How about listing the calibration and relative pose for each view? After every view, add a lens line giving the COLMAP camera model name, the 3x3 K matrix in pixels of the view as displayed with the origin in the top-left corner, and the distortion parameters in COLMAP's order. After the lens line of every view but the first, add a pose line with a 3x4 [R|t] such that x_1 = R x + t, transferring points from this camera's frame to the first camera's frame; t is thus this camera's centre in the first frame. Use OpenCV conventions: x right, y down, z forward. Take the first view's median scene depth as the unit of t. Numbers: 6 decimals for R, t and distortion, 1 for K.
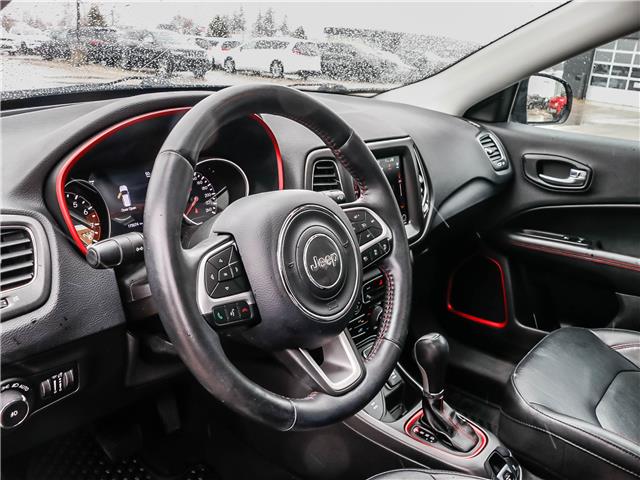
lens RADIAL K [[599.9, 0, 320.0], [0, 599.9, 240.0], [0, 0, 1]] dist [-0.193795, 0.168399]
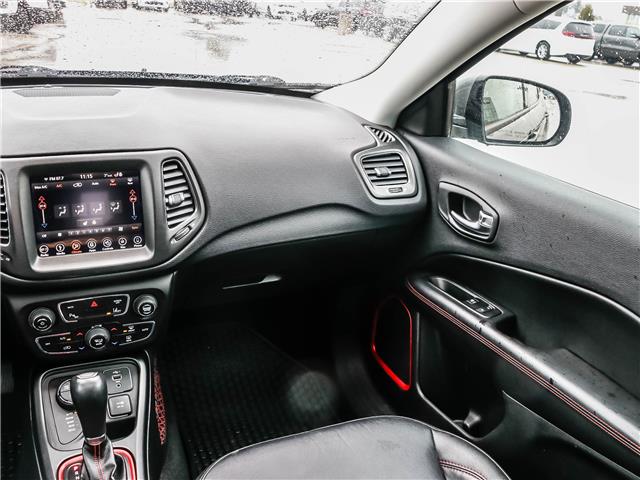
lens RADIAL K [[599.9, 0, 320.0], [0, 599.9, 240.0], [0, 0, 1]] dist [-0.193795, 0.168399]
pose [[0.889912, 0.172287, -0.422342, 0.581724], [-0.153840, 0.985038, 0.077676, -0.113935], [0.429406, -0.004152, 0.903102, 0.244282]]
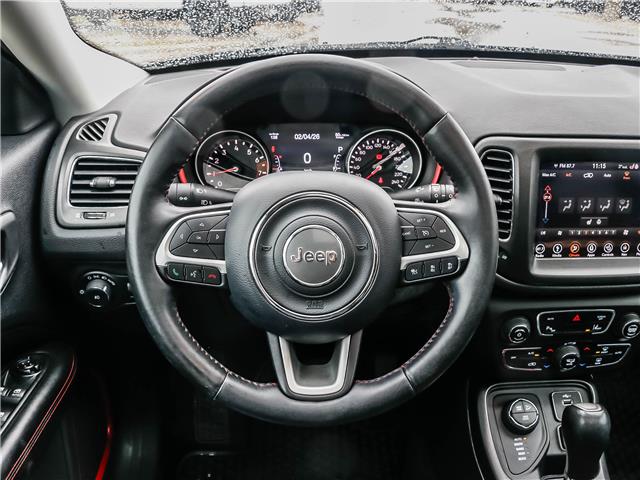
lens RADIAL K [[599.9, 0, 320.0], [0, 599.9, 240.0], [0, 0, 1]] dist [-0.193795, 0.168399]
pose [[0.657329, 0.259783, -0.707412, 0.291238], [-0.206217, 0.964882, 0.162718, -0.061488], [0.724840, 0.038921, 0.687817, 0.170024]]
